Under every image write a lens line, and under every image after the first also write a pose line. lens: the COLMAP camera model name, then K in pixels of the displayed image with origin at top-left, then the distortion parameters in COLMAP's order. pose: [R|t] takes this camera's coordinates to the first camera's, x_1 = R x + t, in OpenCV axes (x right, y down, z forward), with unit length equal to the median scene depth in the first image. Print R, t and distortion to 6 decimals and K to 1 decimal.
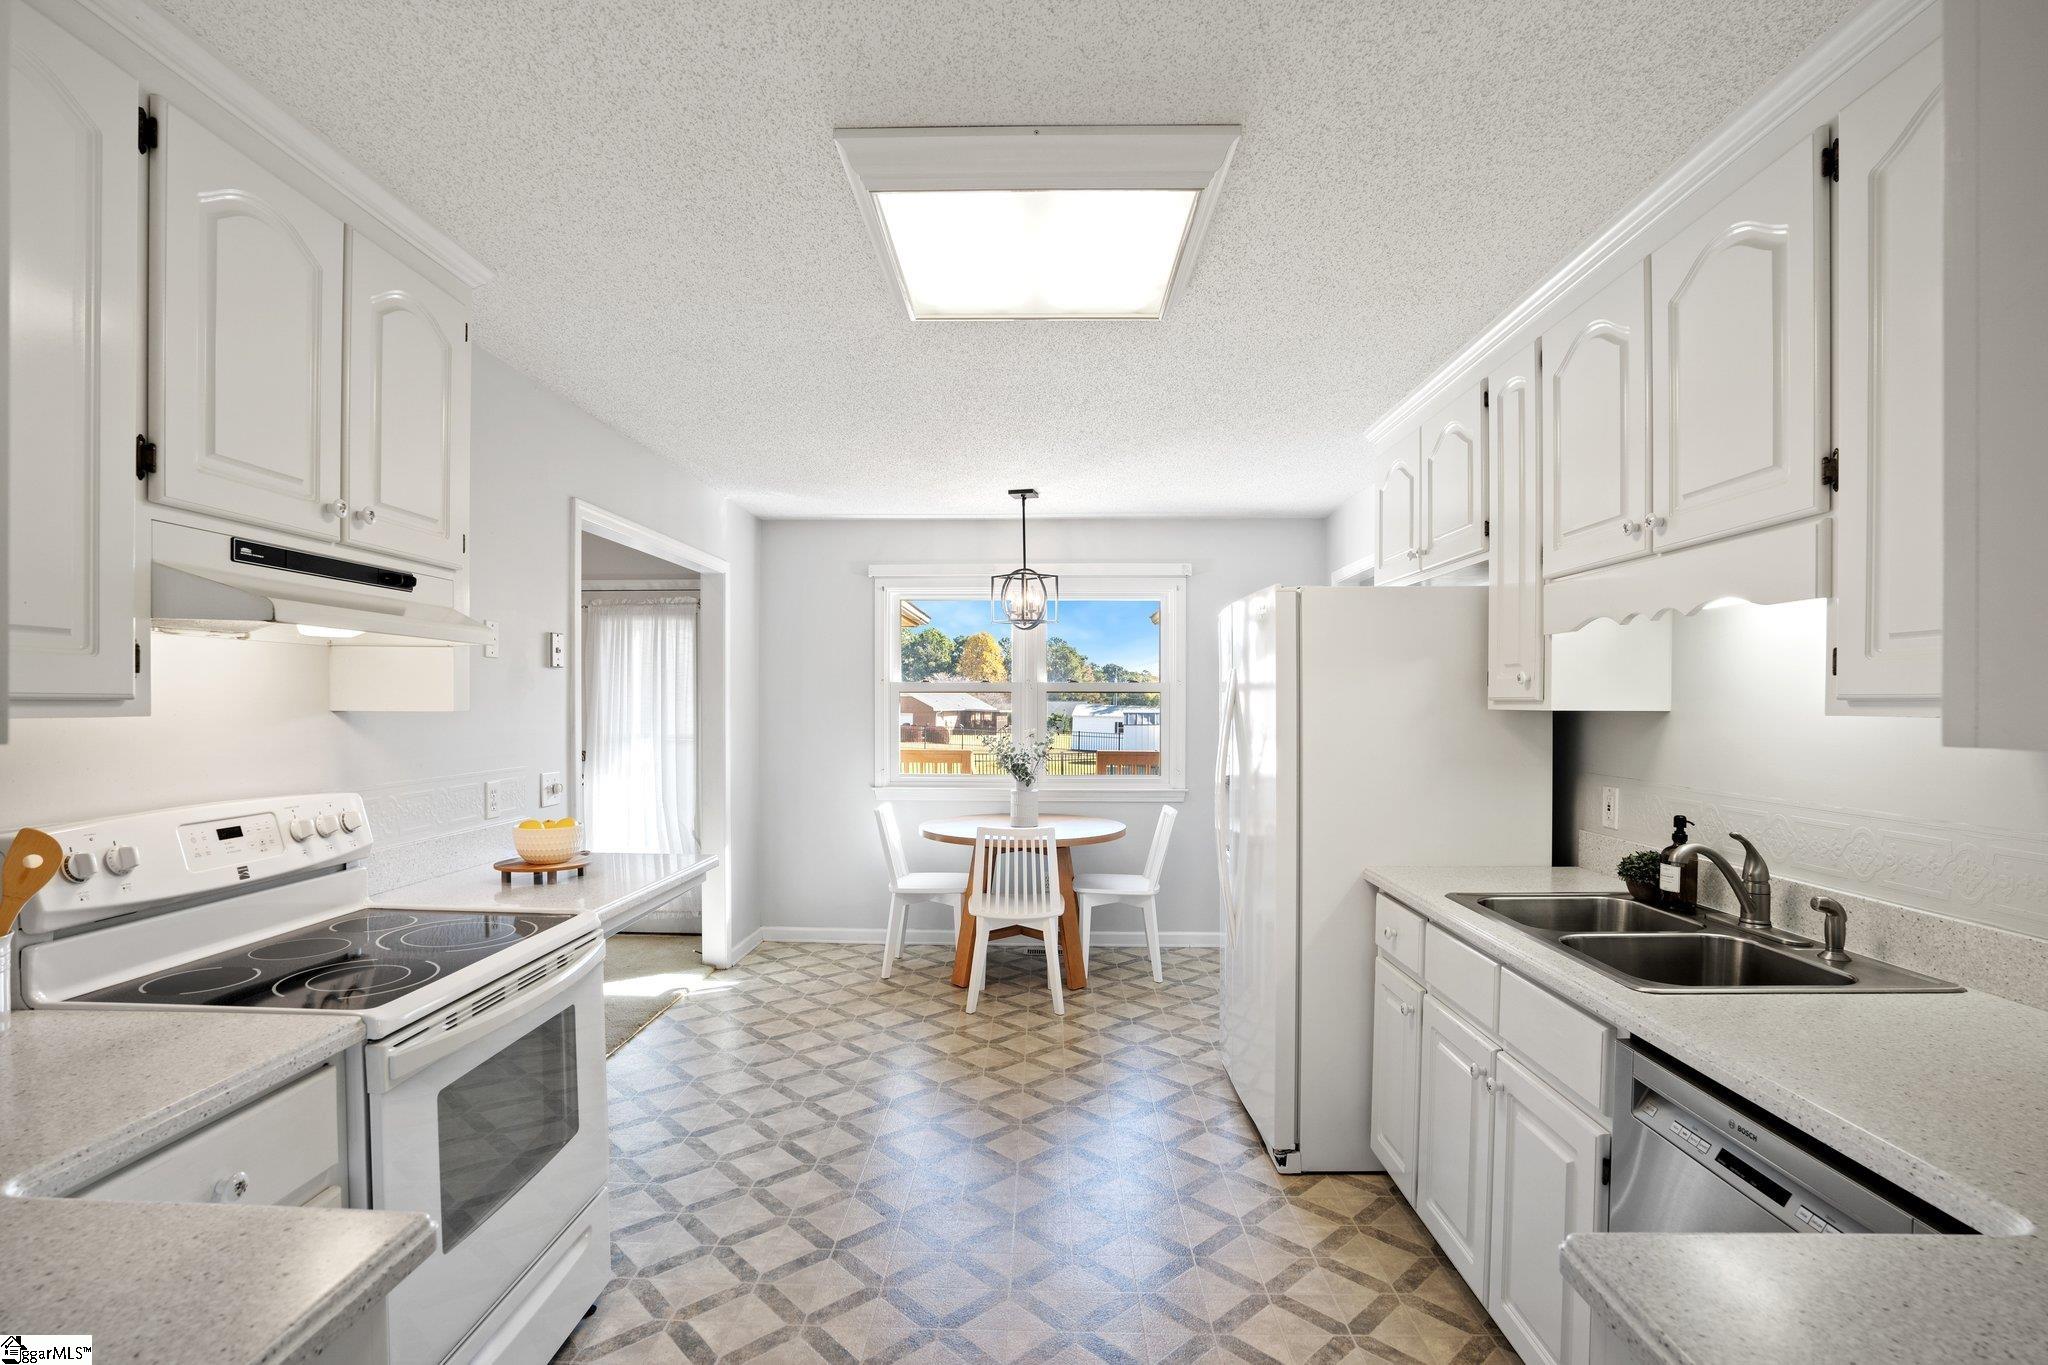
lens RADIAL K [[927.0, 0, 1028.0], [0, 927.0, 702.2], [0, 0, 1]] dist [-0.012137, 0.005664]
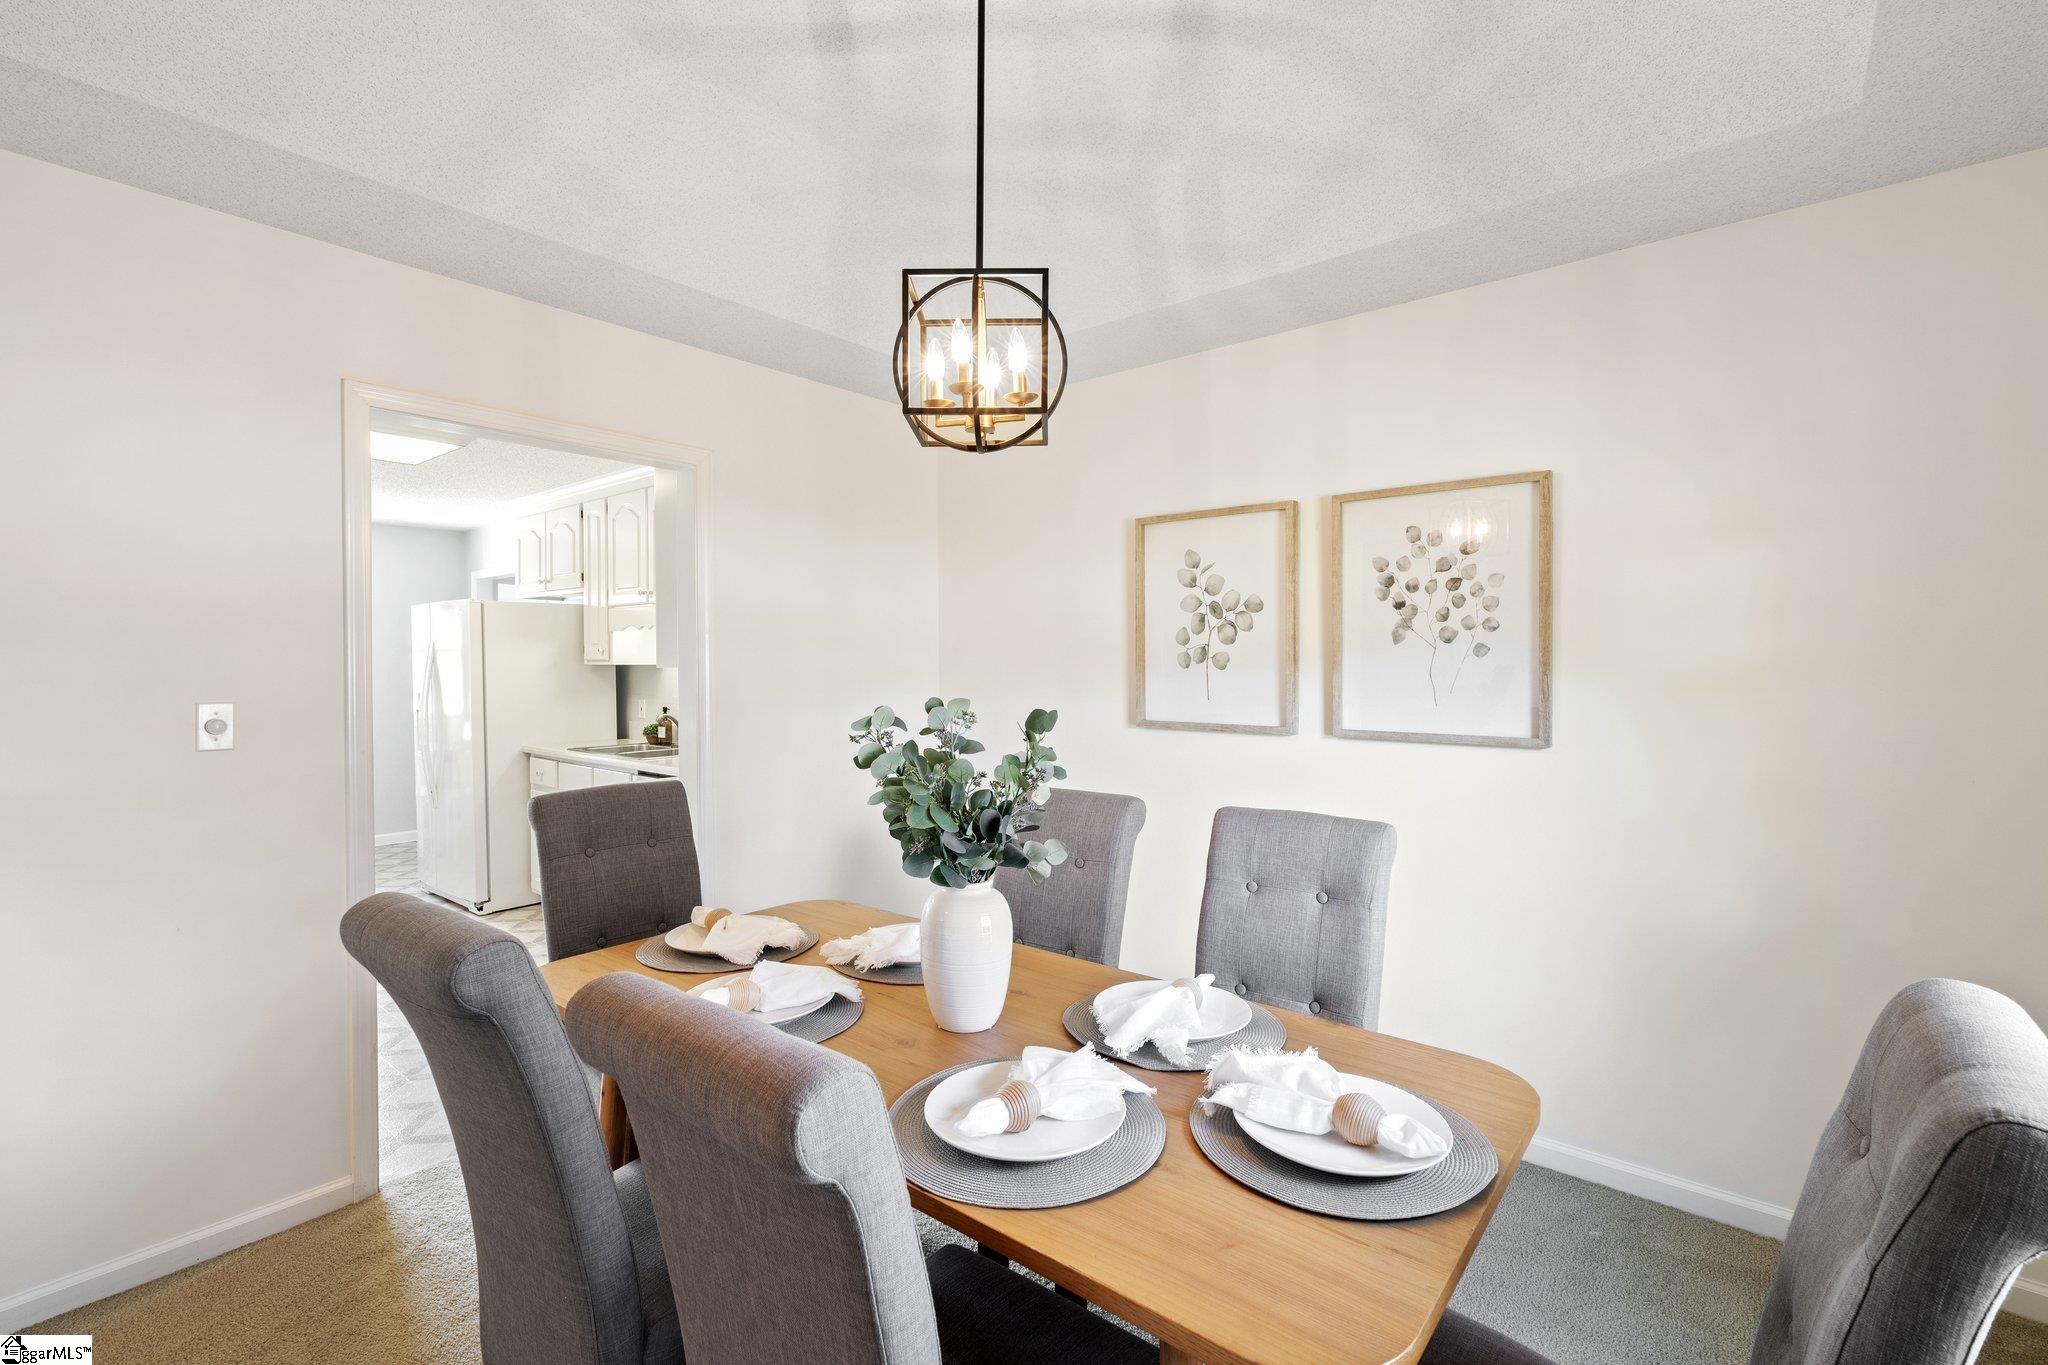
lens RADIAL K [[927.0, 0, 1038.0], [0, 927.0, 684.5], [0, 0, 1]] dist [-0.012137, 0.005664]
pose [[0.589394, -0.030318, 0.807276, -0.586056], [0.002859, 0.999368, 0.035445, -0.017612], [-0.807840, -0.018583, 0.589108, -1.057267]]
